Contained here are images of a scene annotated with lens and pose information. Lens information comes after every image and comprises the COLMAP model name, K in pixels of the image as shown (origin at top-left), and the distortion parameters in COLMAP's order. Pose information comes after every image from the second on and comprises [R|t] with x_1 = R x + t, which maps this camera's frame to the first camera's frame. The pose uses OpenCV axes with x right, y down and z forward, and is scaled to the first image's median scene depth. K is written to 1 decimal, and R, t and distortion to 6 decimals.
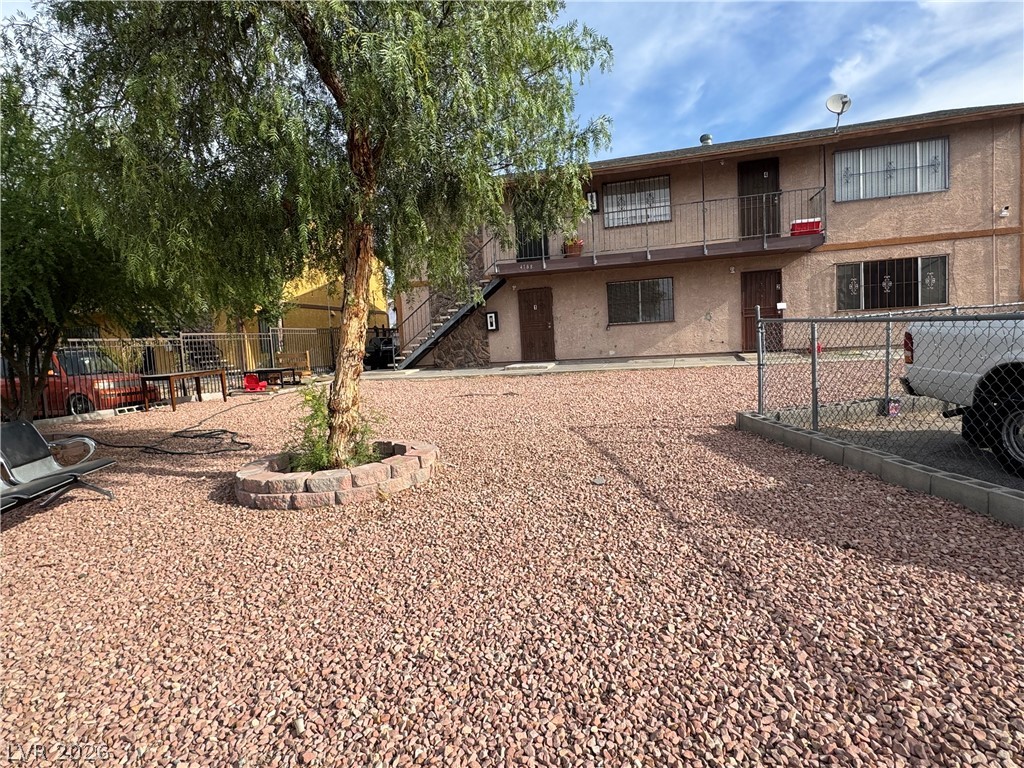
lens RADIAL K [[547.2, 0, 512.7], [0, 547.2, 382.8], [0, 0, 1]] dist [-0.003435, -0.000034]
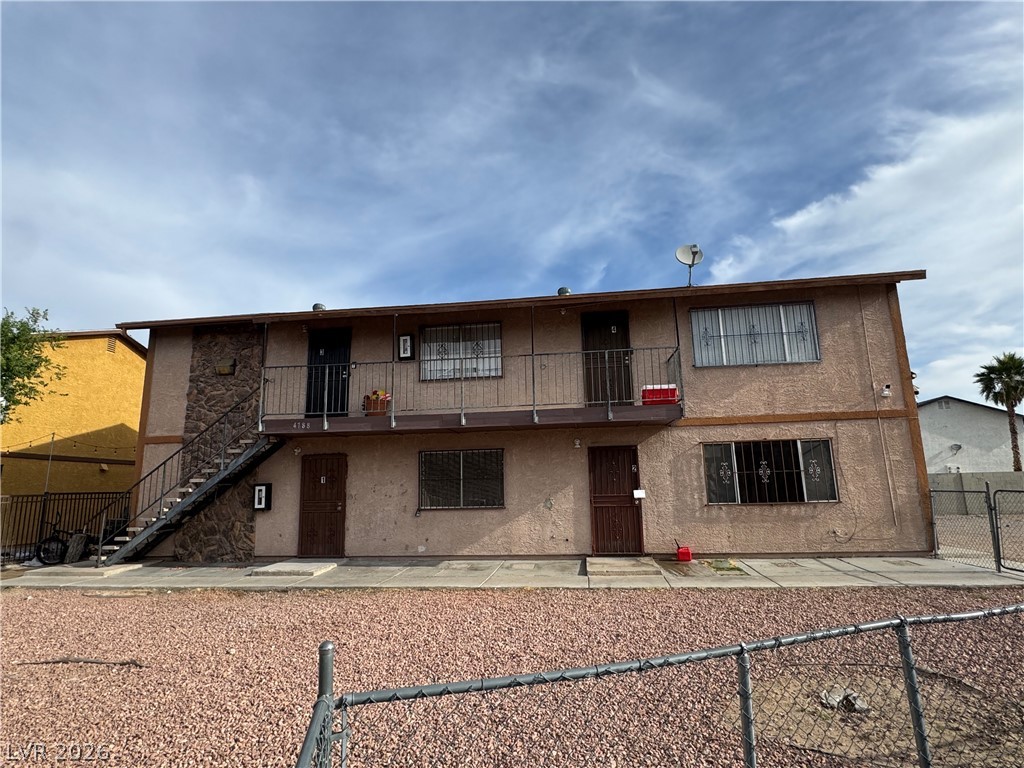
lens RADIAL K [[547.2, 0, 512.7], [0, 547.2, 382.8], [0, 0, 1]] dist [-0.003435, -0.000034]
pose [[0.987683, 0.061928, 0.143693, 0.203070], [-0.021140, 0.962738, -0.269610, -0.081978], [-0.155035, 0.263251, 0.952188, 0.269422]]
